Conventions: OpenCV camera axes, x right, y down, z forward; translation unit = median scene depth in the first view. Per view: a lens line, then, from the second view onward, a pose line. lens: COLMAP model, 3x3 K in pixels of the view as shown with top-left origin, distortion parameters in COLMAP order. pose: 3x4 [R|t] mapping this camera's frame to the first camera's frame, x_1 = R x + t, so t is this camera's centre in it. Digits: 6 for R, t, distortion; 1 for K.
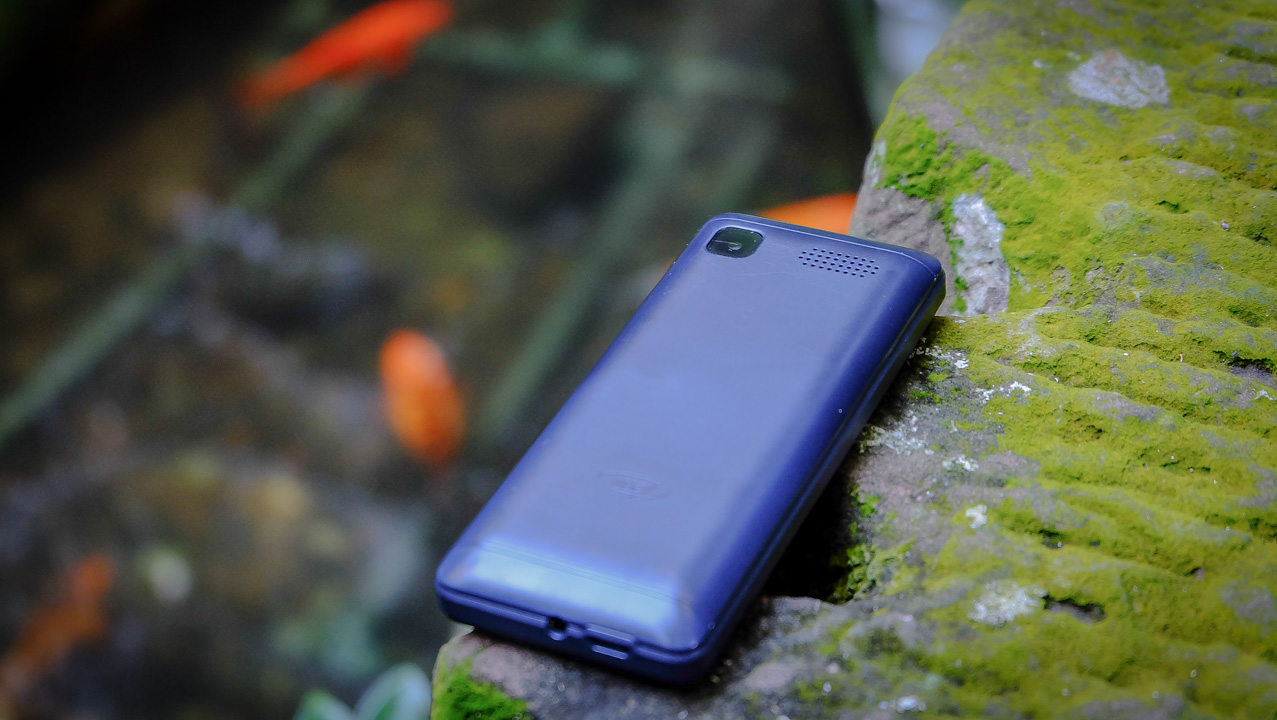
lens RADIAL K [[2770.7, 0, 638.5], [0, 2770.7, 360.0], [0, 0, 1]] dist [0.031642, 0.260621]
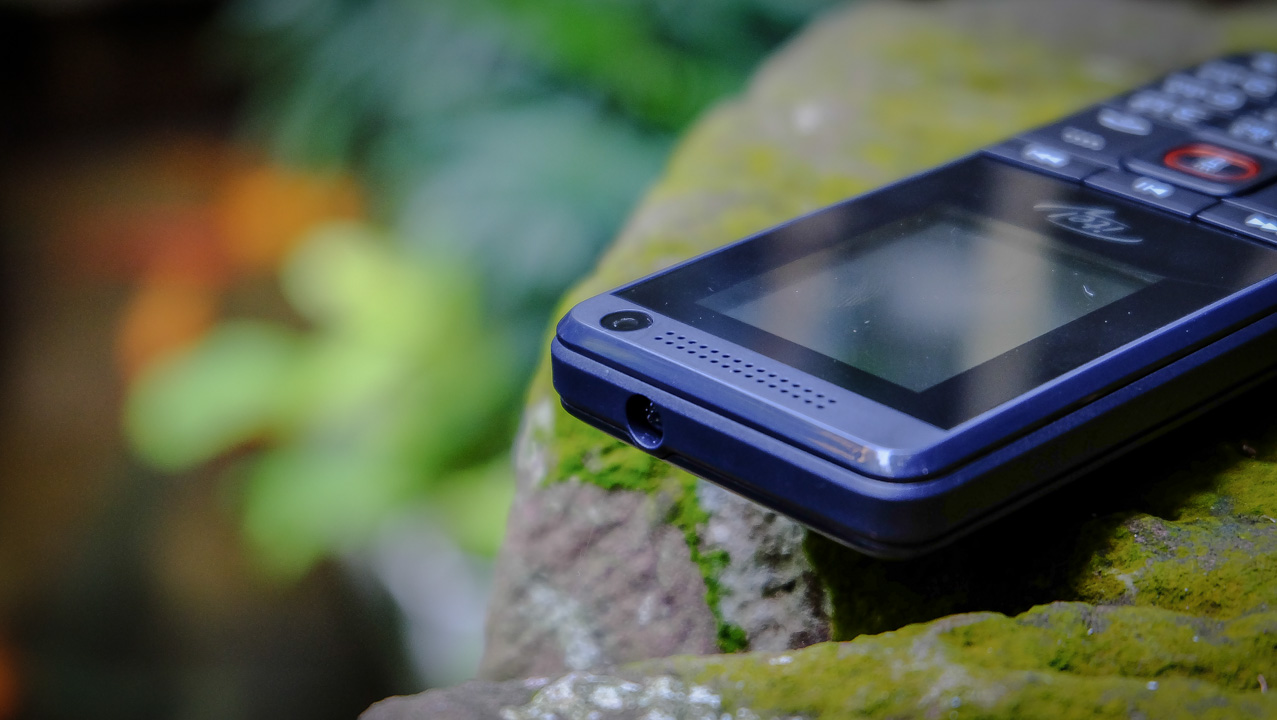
lens RADIAL K [[2770.7, 0, 638.5], [0, 2770.7, 360.0], [0, 0, 1]] dist [0.031642, 0.260621]
pose [[0.980317, -0.063801, 0.186837, 0.007521], [0.107720, 0.965921, -0.235356, 0.041089], [-0.165454, 0.250849, 0.953782, 0.503815]]
